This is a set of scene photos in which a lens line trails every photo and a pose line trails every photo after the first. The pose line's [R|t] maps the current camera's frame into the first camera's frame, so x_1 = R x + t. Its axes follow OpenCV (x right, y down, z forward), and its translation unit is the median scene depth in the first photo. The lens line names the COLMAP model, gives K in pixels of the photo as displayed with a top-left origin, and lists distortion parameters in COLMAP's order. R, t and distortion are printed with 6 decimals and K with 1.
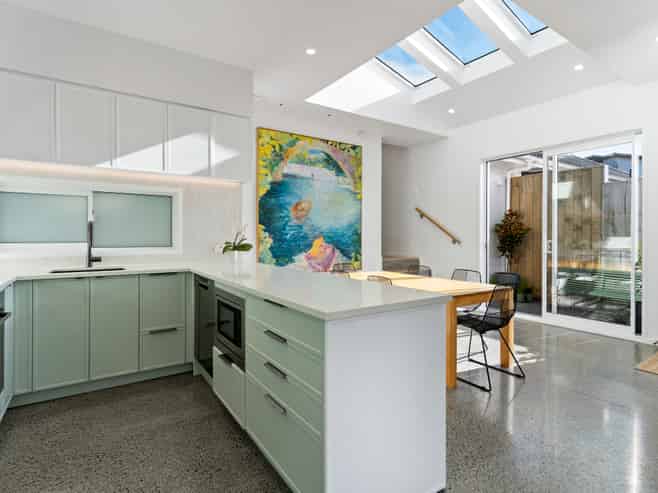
lens RADIAL K [[352.6, 0, 326.2], [0, 352.6, 241.1], [0, 0, 1]] dist [0.019007, -0.002372]
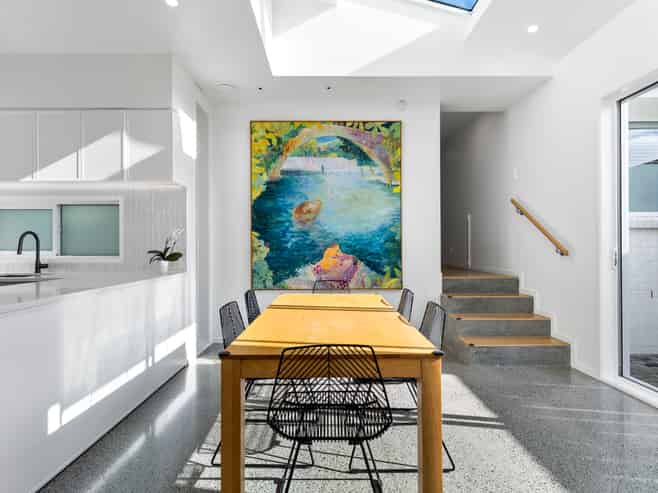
lens RADIAL K [[352.6, 0, 329.1], [0, 352.6, 245.5], [0, 0, 1]] dist [0.019007, -0.002372]
pose [[0.836148, -0.002275, -0.548499, 0.425569], [-0.004056, 0.999938, -0.010331, -0.002913], [0.548488, 0.010863, 0.836088, 0.348221]]
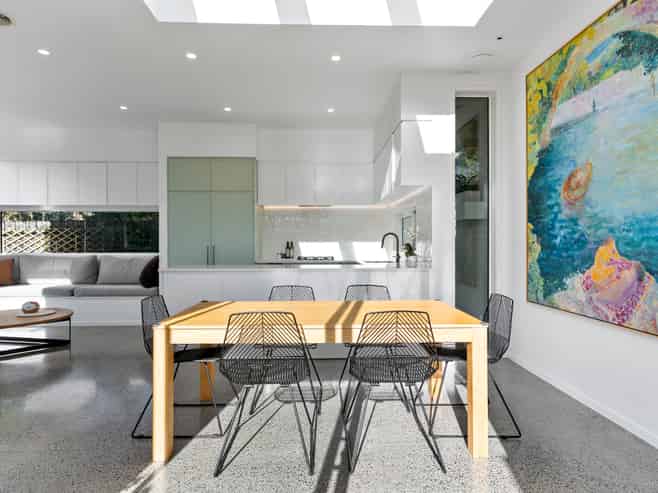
lens RADIAL K [[400.3, 0, 325.9], [0, 400.3, 245.5], [0, 0, 1]] dist [0.026083, -0.001947]
pose [[-0.530277, 0.002506, -0.847821, 0.606914], [-0.009836, 0.999910, 0.009108, -0.007263], [0.847768, 0.013169, -0.530204, 1.015579]]
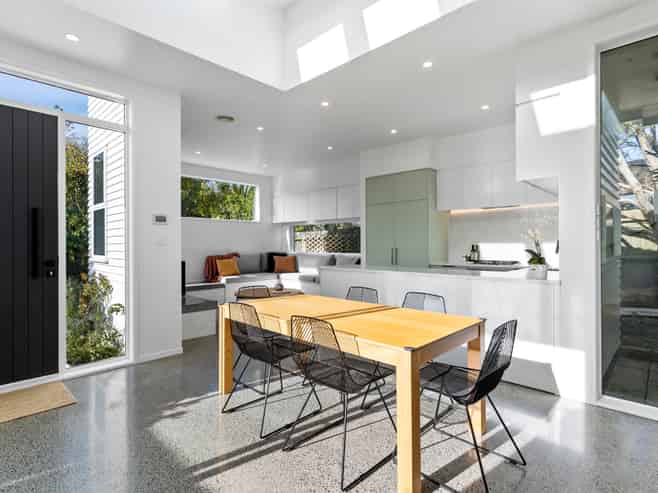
lens RADIAL K [[352.6, 0, 333.2], [0, 352.6, 241.1], [0, 0, 1]] dist [0.019007, -0.002372]
pose [[-0.974979, -0.001583, -0.222291, 0.278839], [-0.002116, 0.999995, 0.002160, -0.019753], [0.222287, 0.002577, -0.974978, 1.239432]]
